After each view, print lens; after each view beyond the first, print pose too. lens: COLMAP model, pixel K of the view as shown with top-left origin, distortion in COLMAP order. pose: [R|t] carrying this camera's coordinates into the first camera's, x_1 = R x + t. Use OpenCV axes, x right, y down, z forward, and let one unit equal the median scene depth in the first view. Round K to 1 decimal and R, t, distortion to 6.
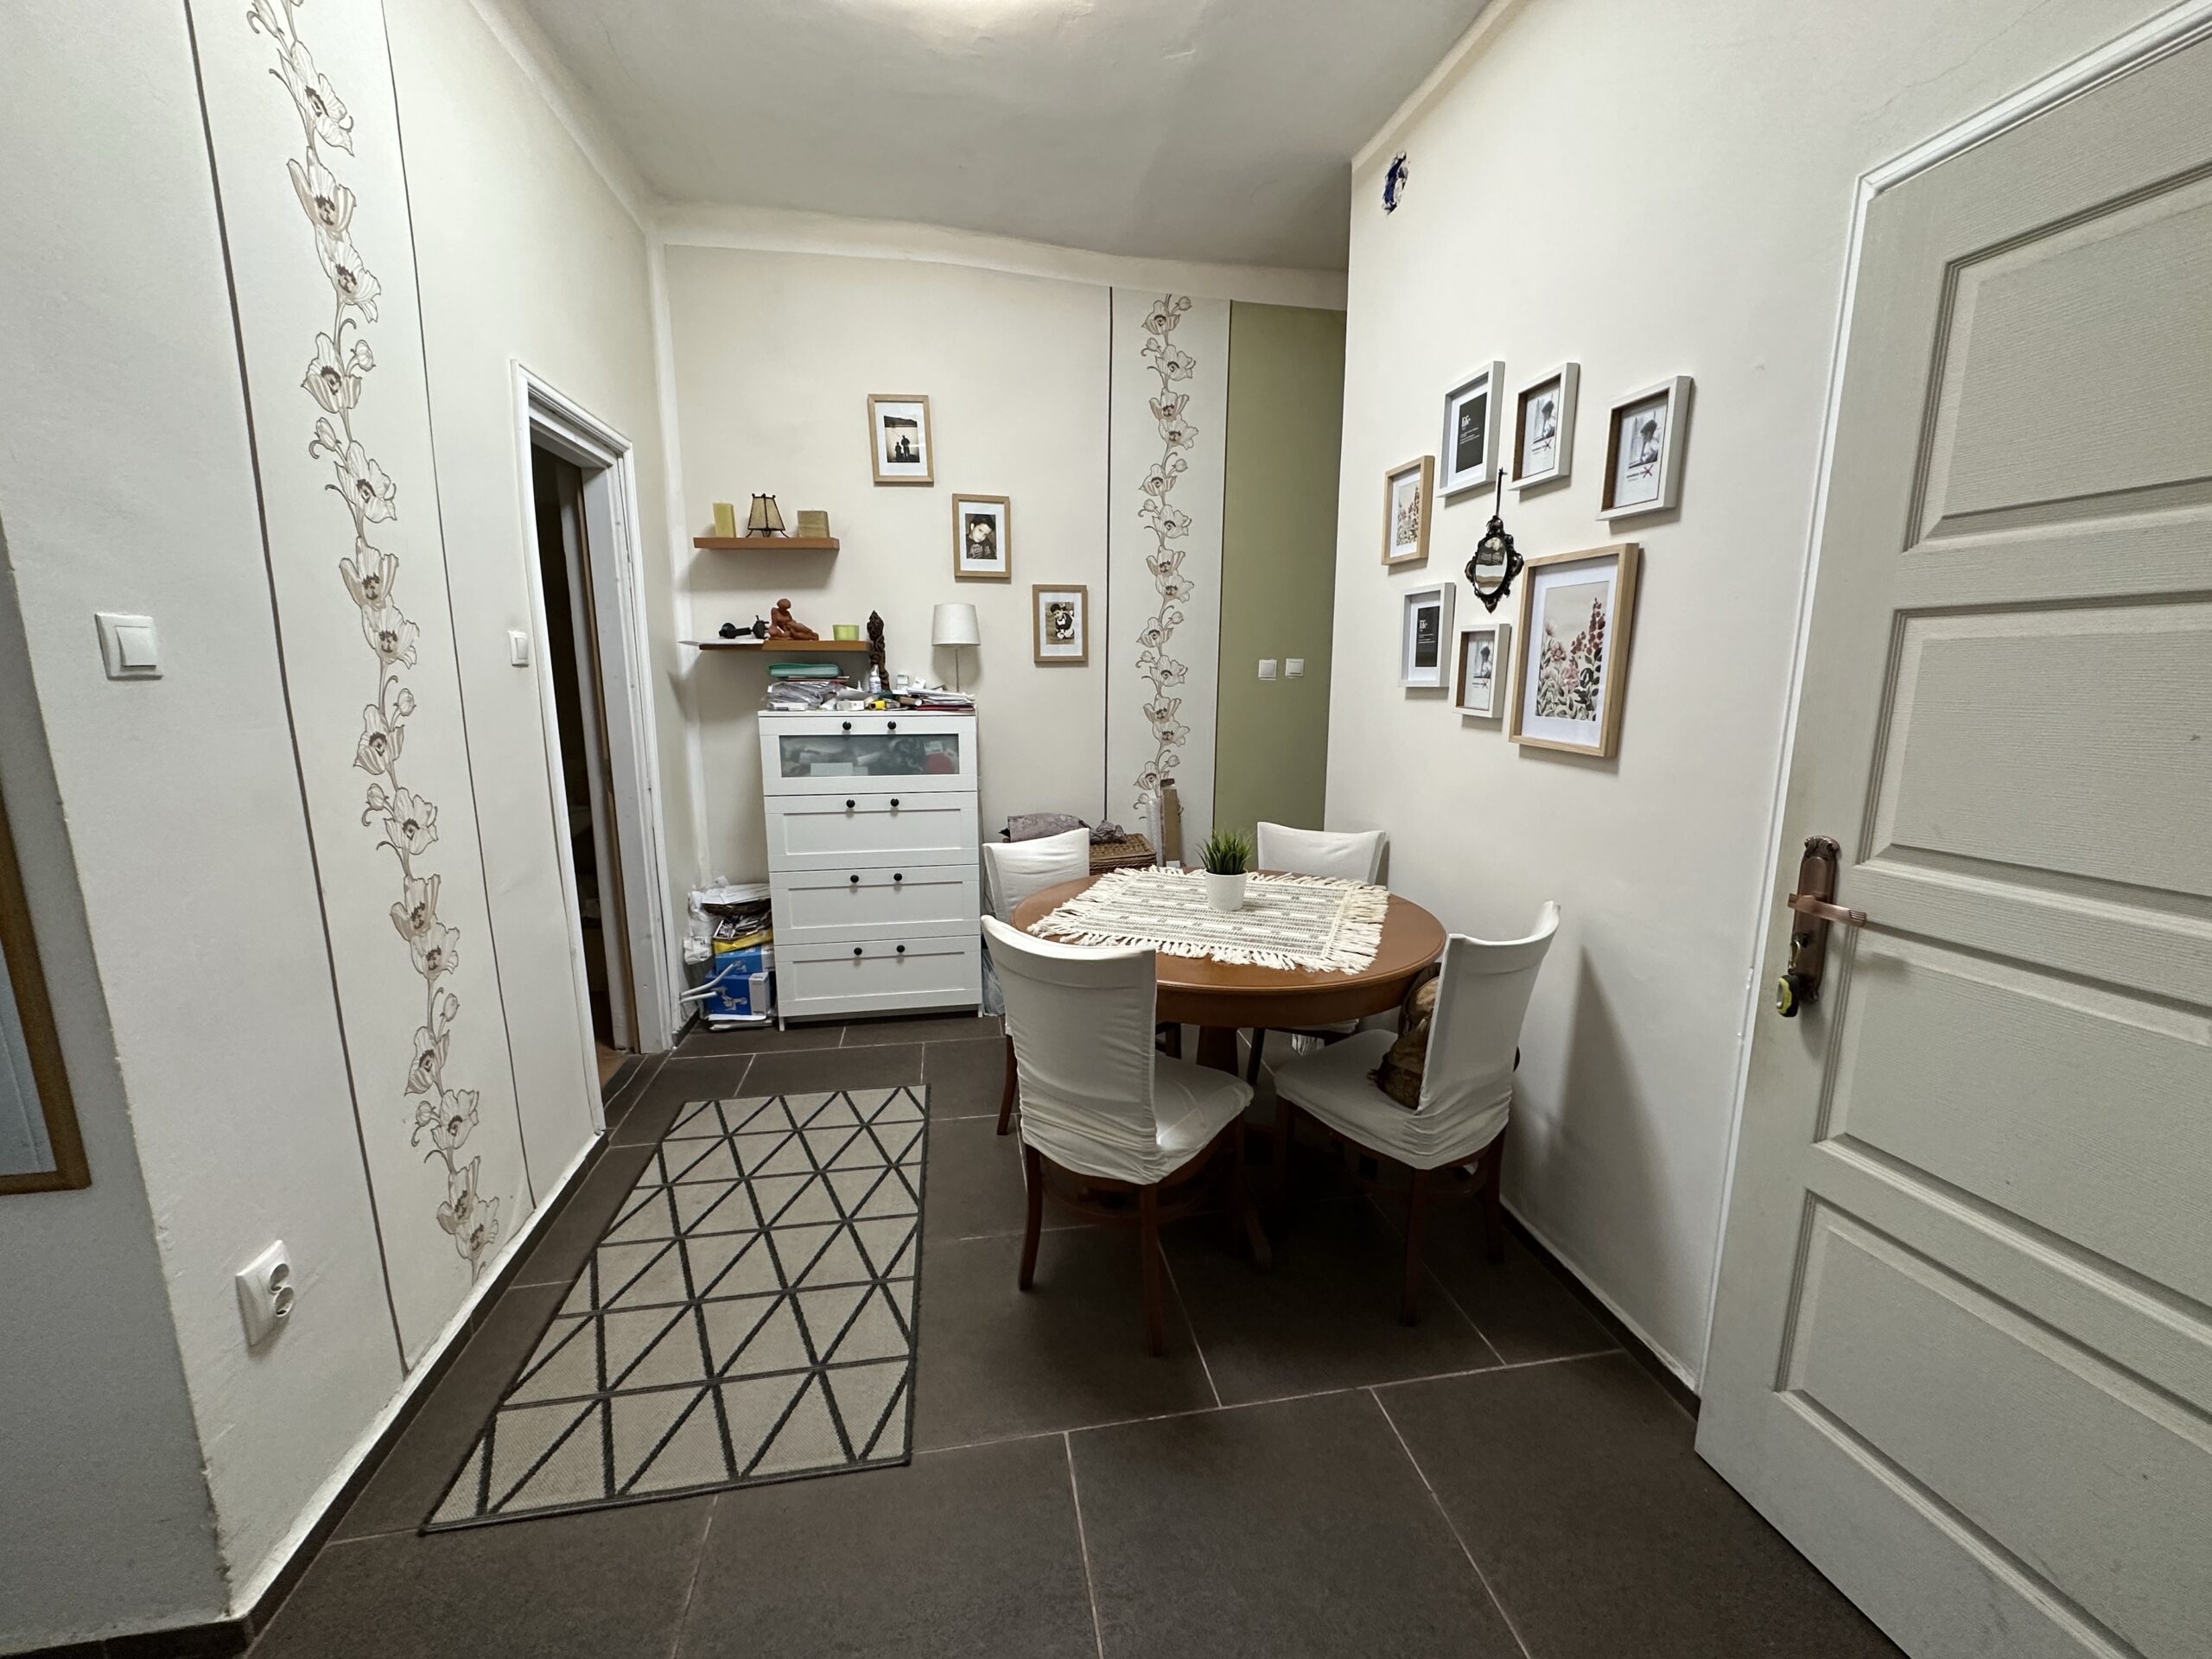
lens RADIAL K [[881.0, 0, 1103.6], [0, 881.0, 833.3], [0, 0, 1]] dist [-0.004237, 0.000593]
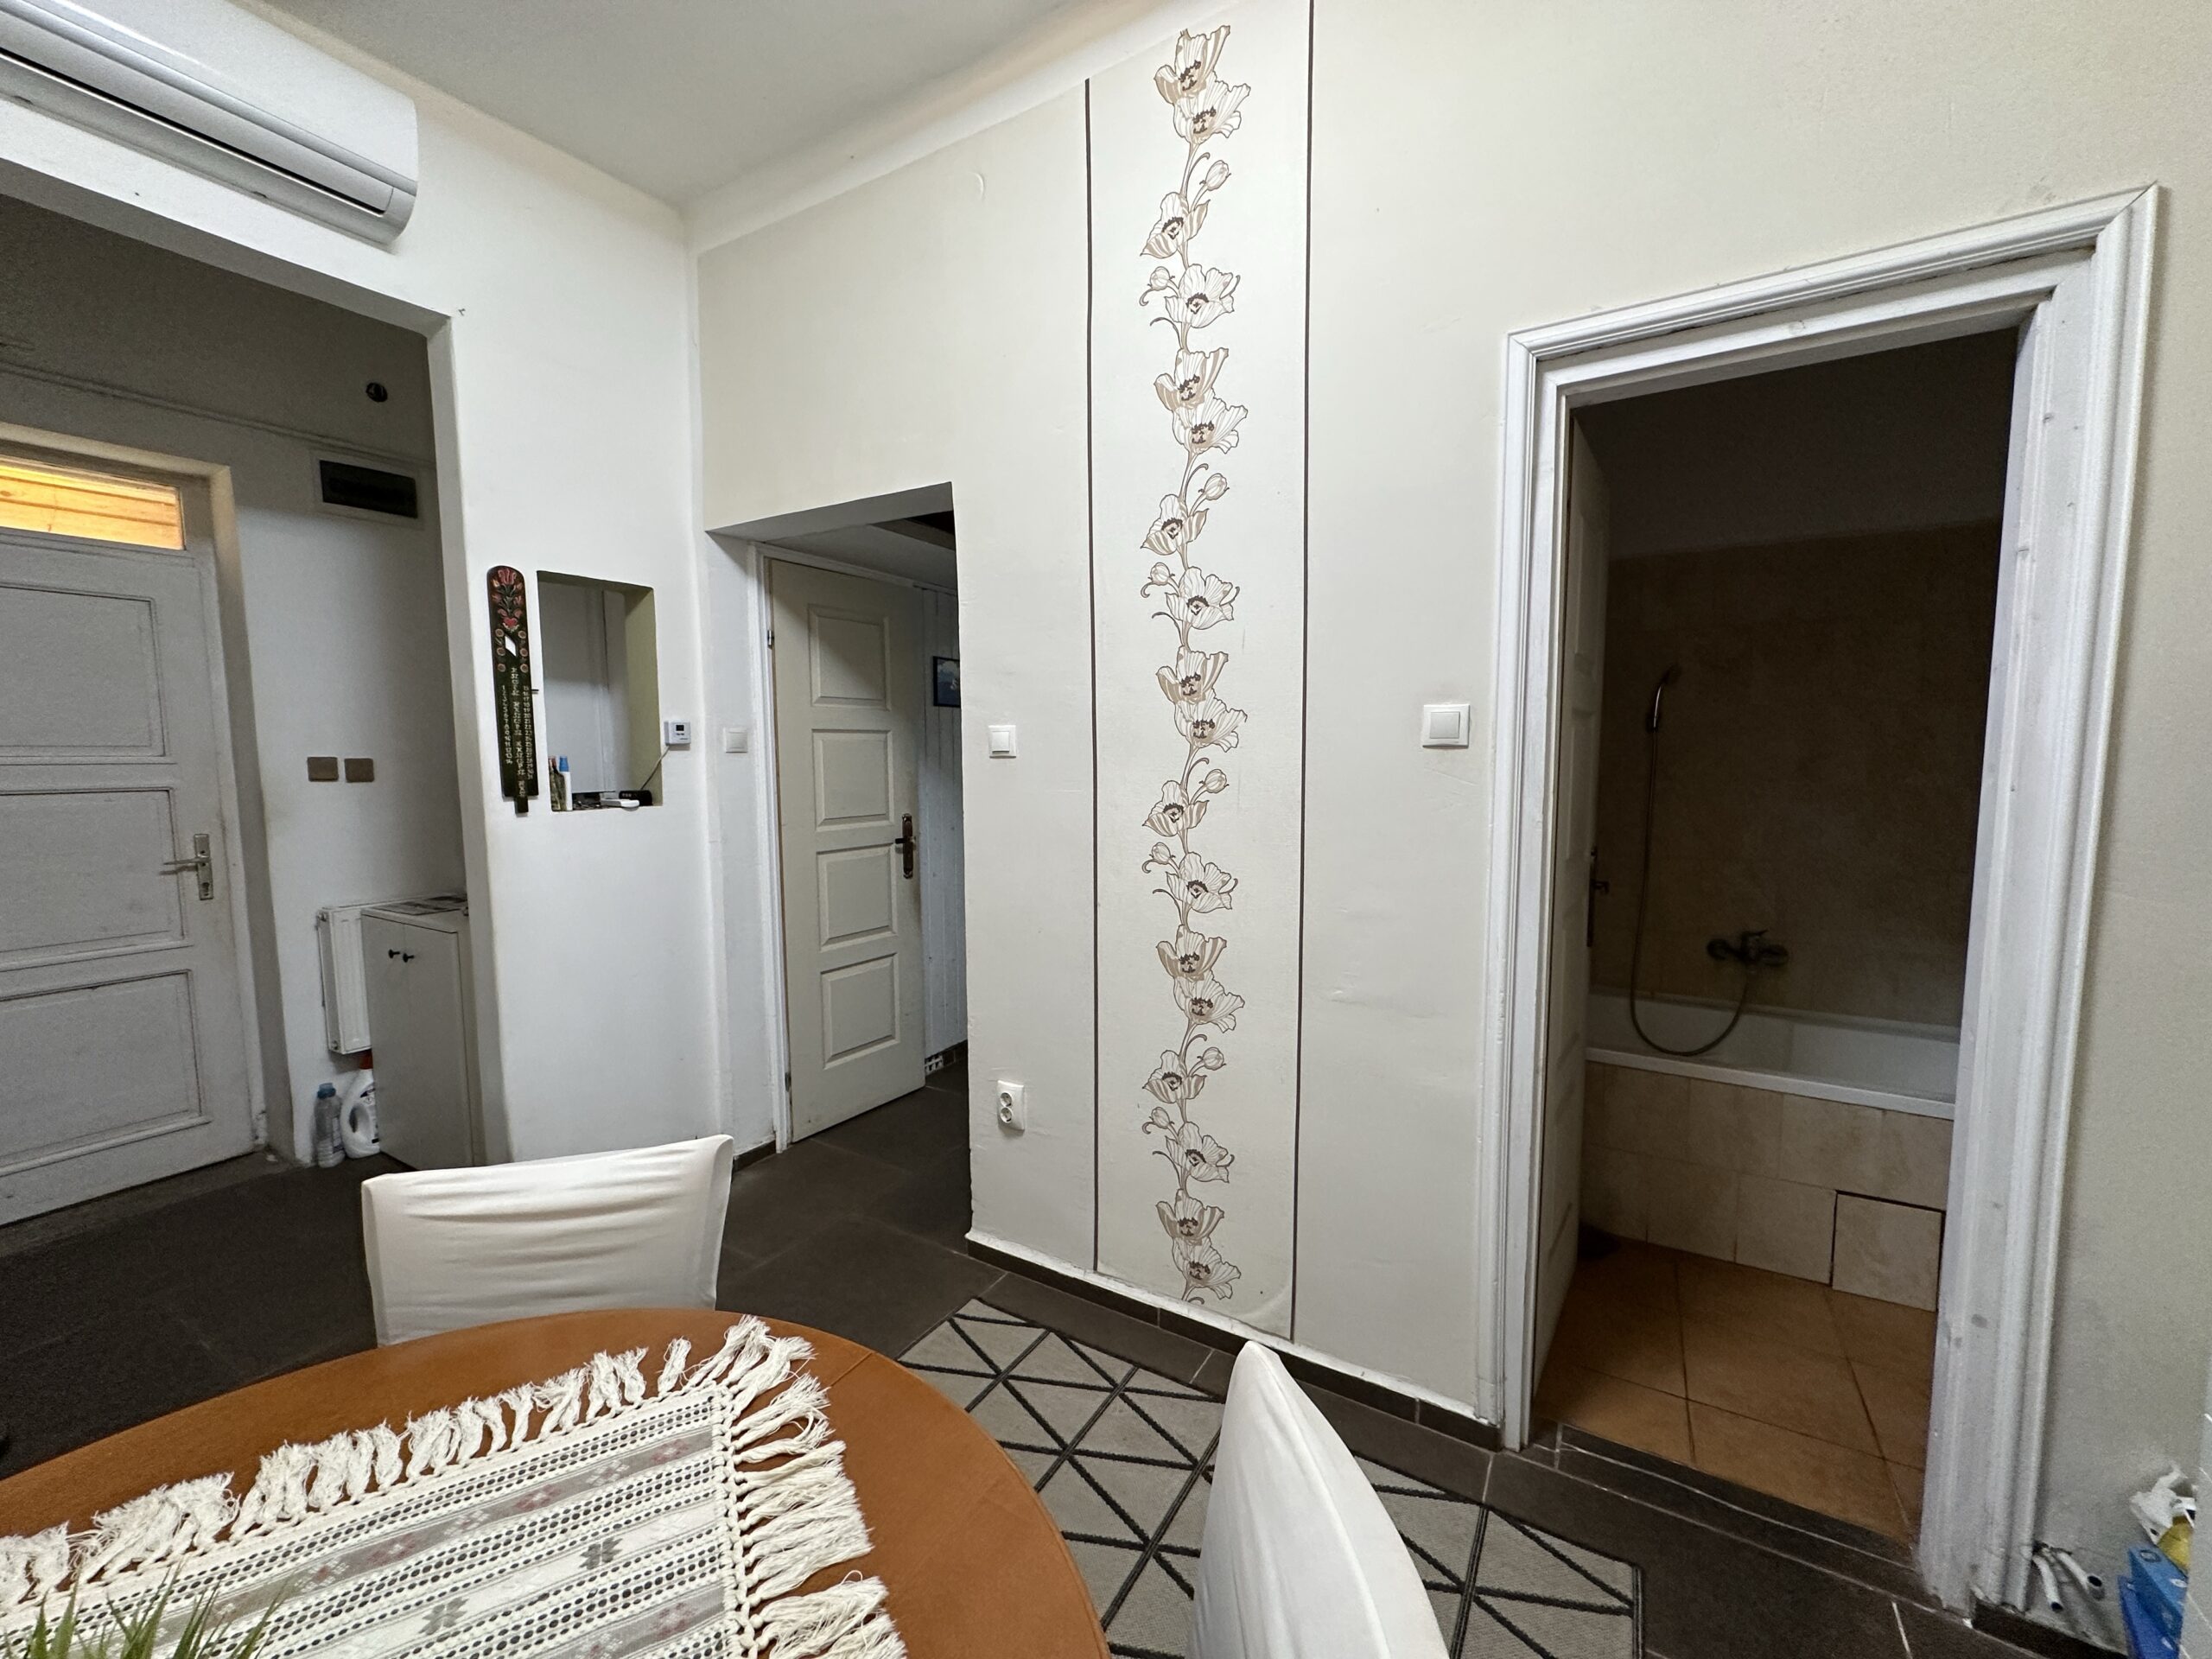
lens RADIAL K [[881.0, 0, 1101.5], [0, 881.0, 827.5], [0, 0, 1]] dist [-0.004237, 0.000593]
pose [[-0.658919, 0.069859, -0.748963, 0.160517], [-0.131708, 0.969582, 0.206310, -0.316995], [0.740593, 0.234586, -0.629675, 1.679261]]
